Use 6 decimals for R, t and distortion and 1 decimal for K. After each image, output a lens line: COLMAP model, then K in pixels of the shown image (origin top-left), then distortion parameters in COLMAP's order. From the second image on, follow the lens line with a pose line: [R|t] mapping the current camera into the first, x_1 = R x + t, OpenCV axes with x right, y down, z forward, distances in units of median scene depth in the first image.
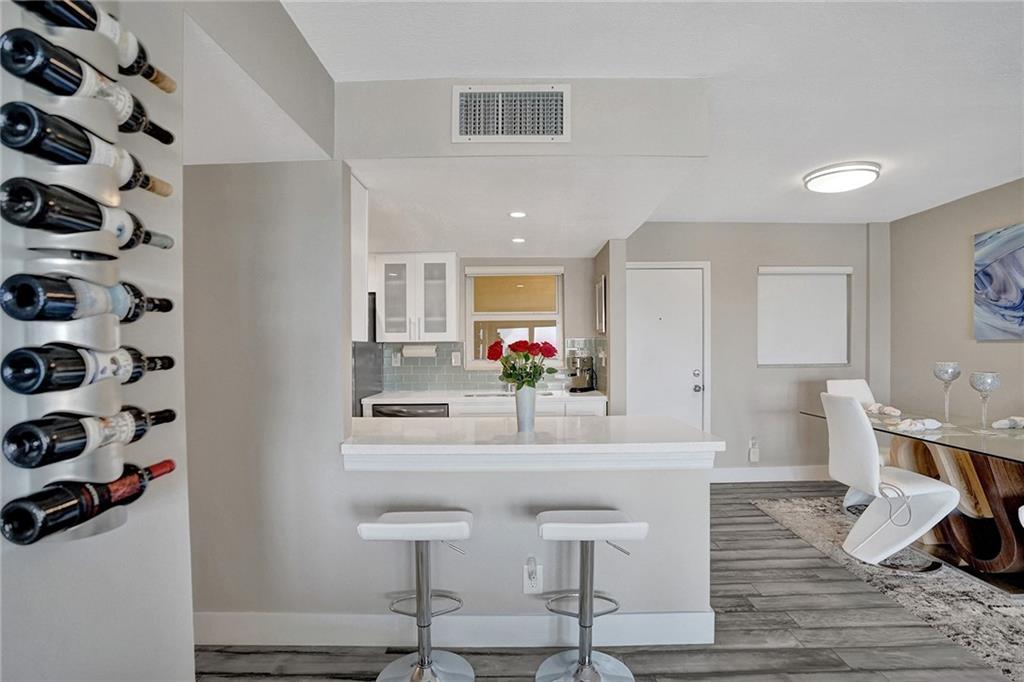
lens RADIAL K [[492.7, 0, 508.6], [0, 492.7, 350.6], [0, 0, 1]] dist [-0.056197, 0.019818]
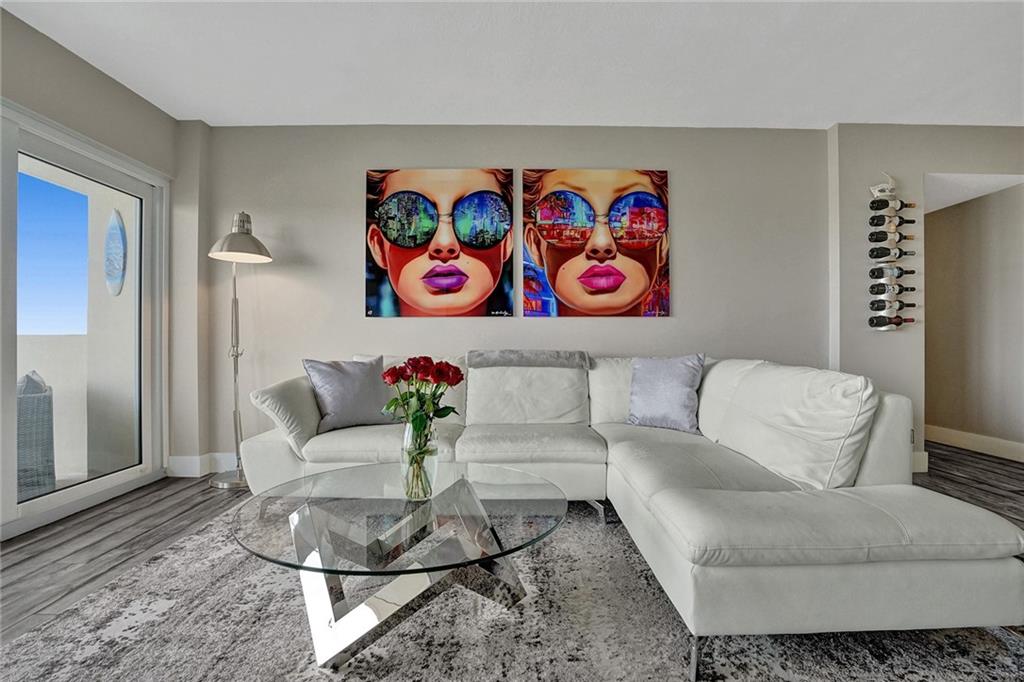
lens RADIAL K [[492.7, 0, 524.2], [0, 492.7, 346.9], [0, 0, 1]] dist [-0.056197, 0.019818]
pose [[0.047264, 0.020021, -0.998682, 1.052777], [-0.005849, 0.999788, 0.019766, 0.158458], [0.998865, 0.004907, 0.047371, -0.783787]]
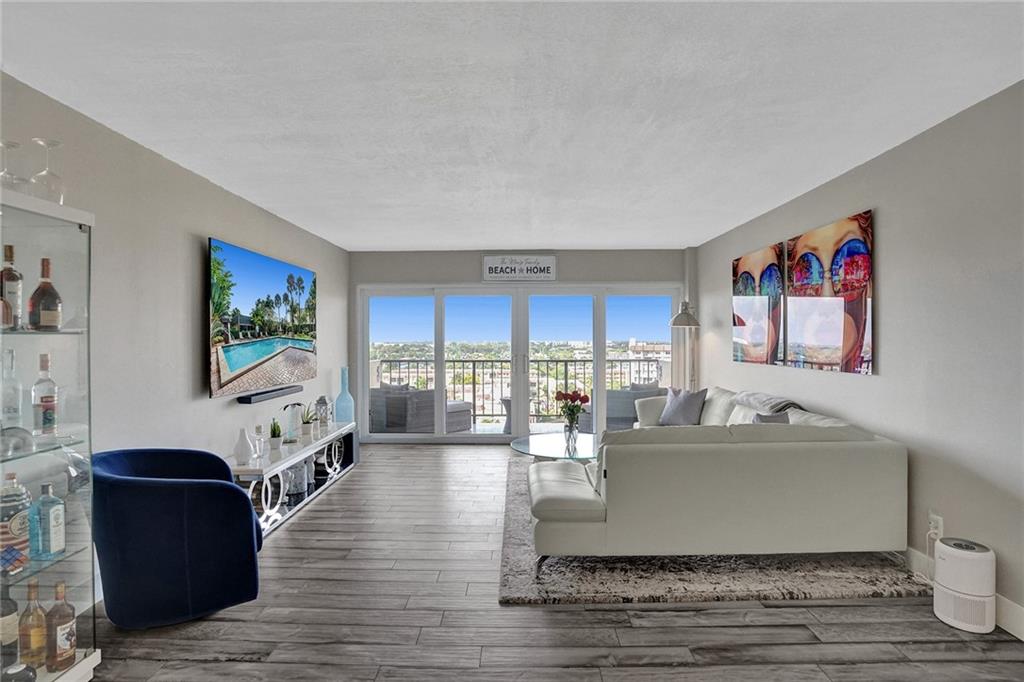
lens RADIAL K [[518.4, 0, 520.0], [0, 518.4, 337.7], [0, 0, 1]] dist [-0.035223, 0.006331]
pose [[-0.999414, 0.023933, -0.024469, 0.585041], [0.023602, 0.999627, 0.013748, -0.042864], [0.024789, 0.013162, -0.999606, 1.037087]]
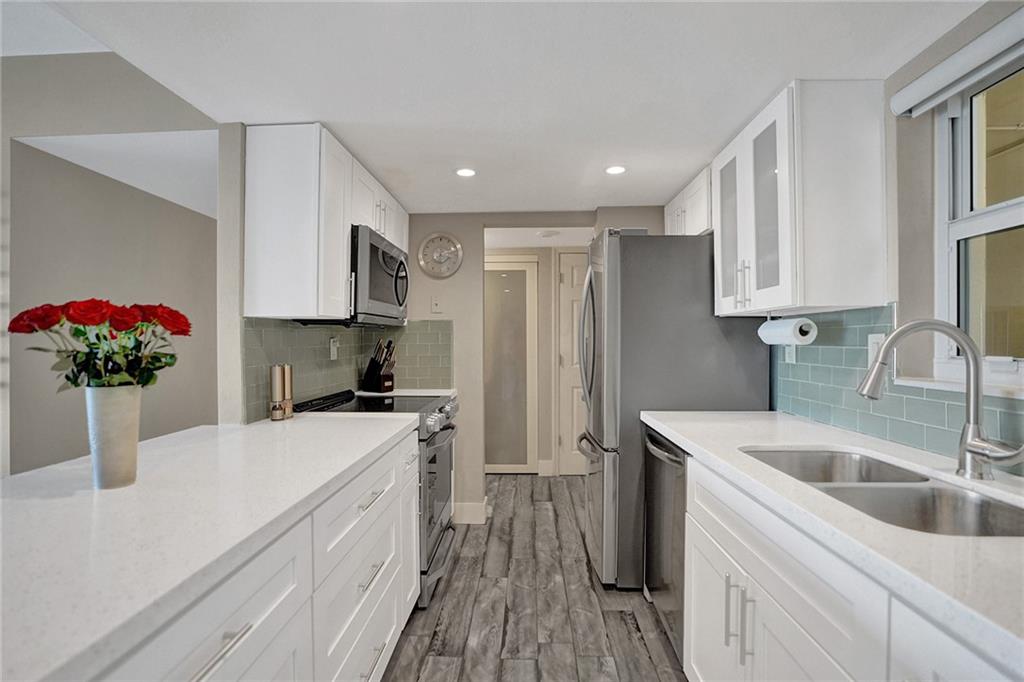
lens RADIAL K [[492.7, 0, 512.9], [0, 492.7, 346.7], [0, 0, 1]] dist [-0.056197, 0.019818]
pose [[-0.015040, 0.015610, -0.999765, 0.503579], [-0.007113, 0.999851, 0.015718, 0.016446], [0.999862, 0.007348, -0.014926, 1.391035]]
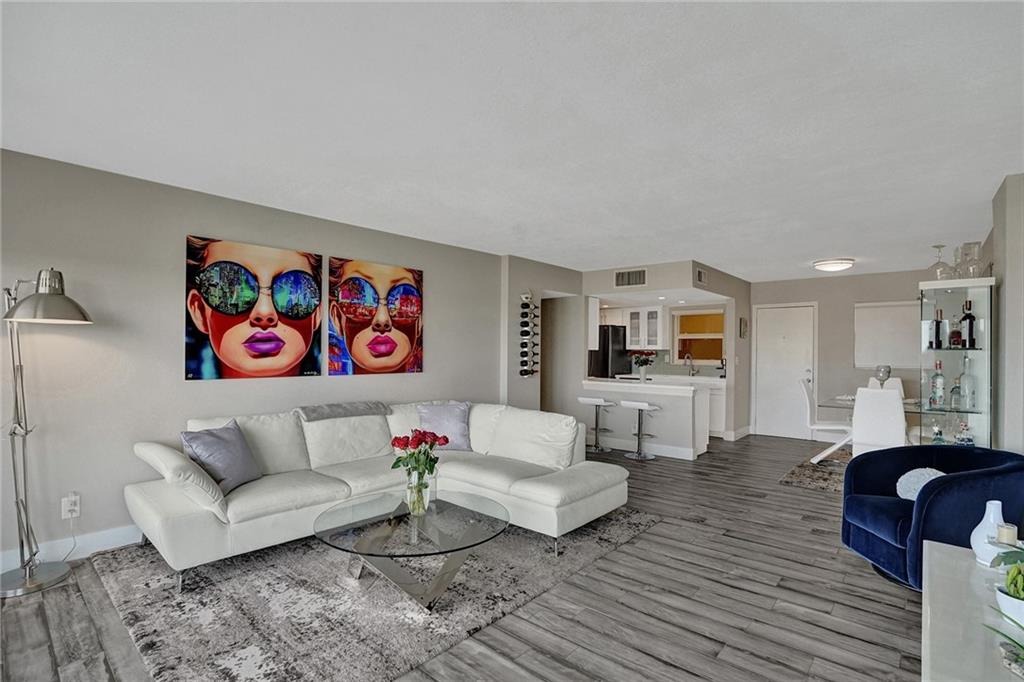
lens RADIAL K [[492.7, 0, 520.2], [0, 492.7, 338.3], [0, 0, 1]] dist [-0.056197, 0.019818]
pose [[0.774585, -0.002103, -0.632466, 1.275905], [-0.018579, 0.999487, -0.026077, -0.002913], [0.632197, 0.031950, 0.774149, -1.653446]]
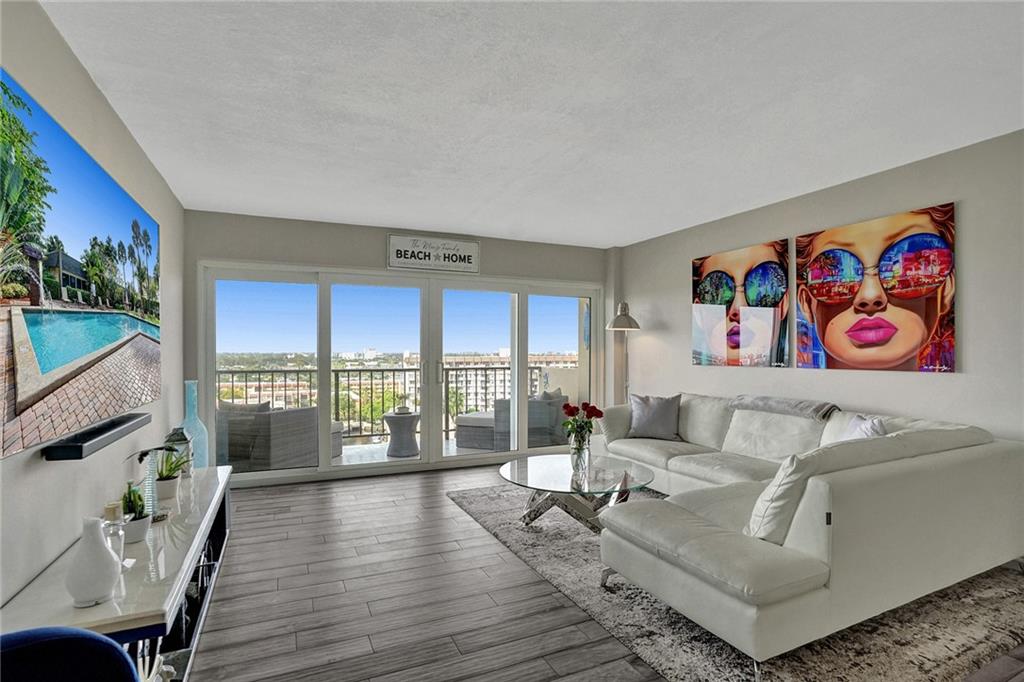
lens RADIAL K [[486.7, 0, 514.0], [0, 486.7, 351.4], [0, 0, 1]] dist [-0.037920, 0.002171]
pose [[-0.889276, 0.007642, -0.457308, 1.167885], [0.003449, 0.999944, 0.010002, 0.025328], [0.457359, 0.007317, -0.889252, 0.266435]]
